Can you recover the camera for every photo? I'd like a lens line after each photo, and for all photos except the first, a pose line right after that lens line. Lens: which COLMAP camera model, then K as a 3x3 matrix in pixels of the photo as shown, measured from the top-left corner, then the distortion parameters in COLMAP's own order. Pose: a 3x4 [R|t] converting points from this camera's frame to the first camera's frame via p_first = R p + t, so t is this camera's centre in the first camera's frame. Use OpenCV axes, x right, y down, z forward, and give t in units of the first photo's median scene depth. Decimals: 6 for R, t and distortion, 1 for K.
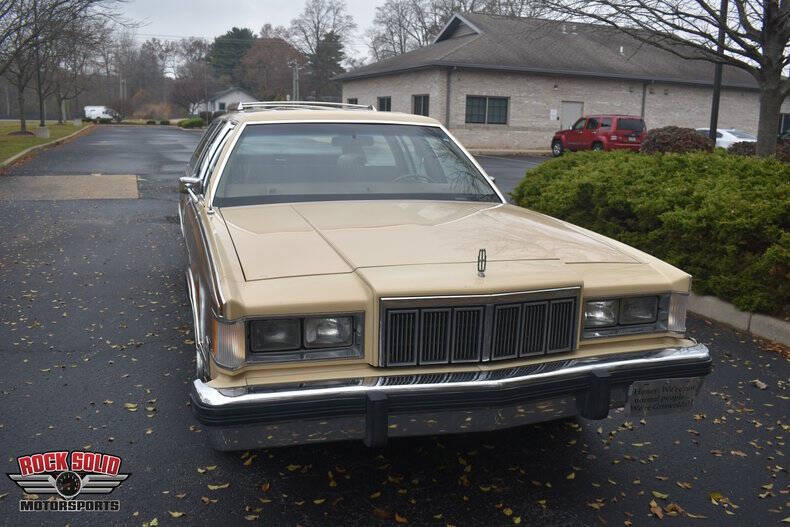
lens RADIAL K [[732.1, 0, 397.0], [0, 732.1, 263.8], [0, 0, 1]] dist [-0.084783, 0.007752]
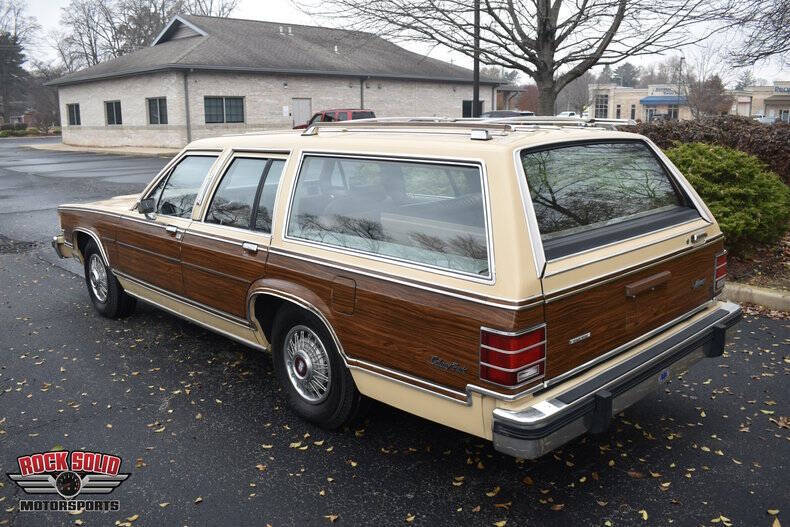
lens RADIAL K [[688.9, 0, 395.8], [0, 688.9, 265.2], [0, 0, 1]] dist [-0.091084, 0.013705]
pose [[0.909741, -0.121123, 0.397115, -0.084059], [0.111933, 0.992635, 0.046337, -0.010662], [-0.399802, 0.002295, 0.916599, 0.013306]]
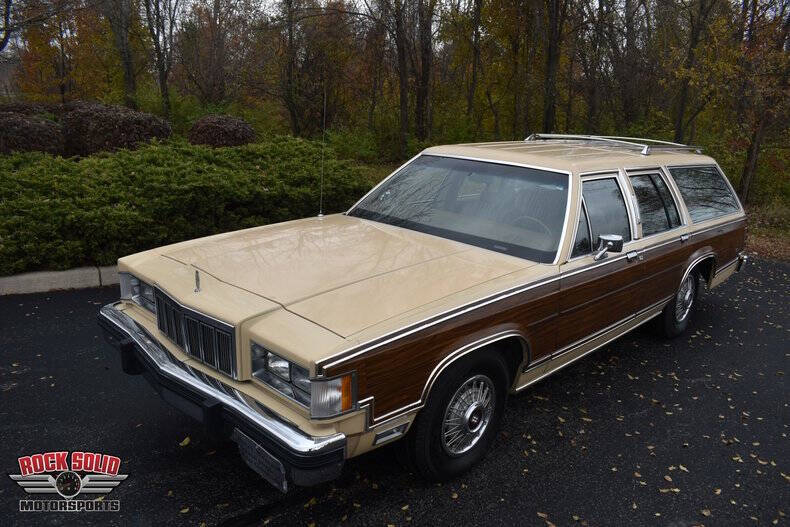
lens RADIAL K [[616.3, 0, 394.6], [0, 616.3, 264.0], [0, 0, 1]] dist [-0.091550, 0.001080]
pose [[-0.447418, -0.264575, 0.854293, -0.170752], [0.111788, 0.931201, 0.346940, -0.075988], [-0.887311, 0.250727, -0.387060, 0.307927]]
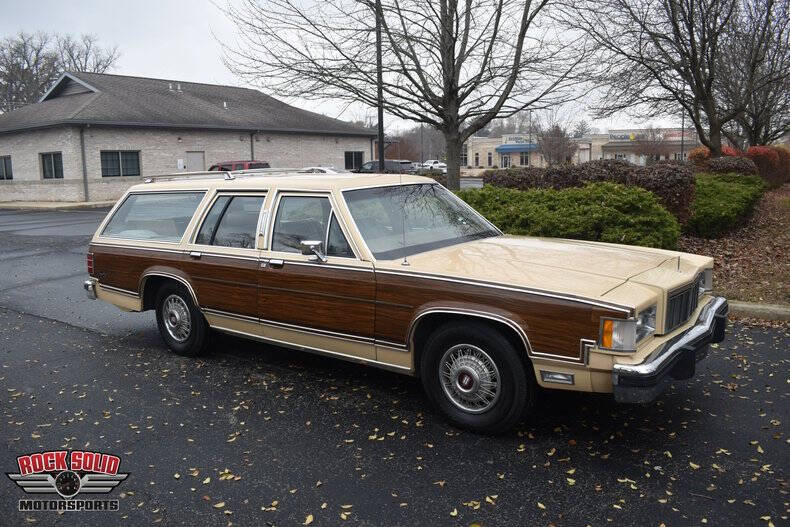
lens RADIAL K [[654.0, 0, 397.8], [0, 654.0, 264.7], [0, 0, 1]] dist [-0.092351, 0.010985]
pose [[0.810523, -0.131858, 0.570671, -0.128918], [0.155024, 0.987878, 0.008076, -0.011561], [-0.564818, 0.081921, 0.821139, 0.013729]]
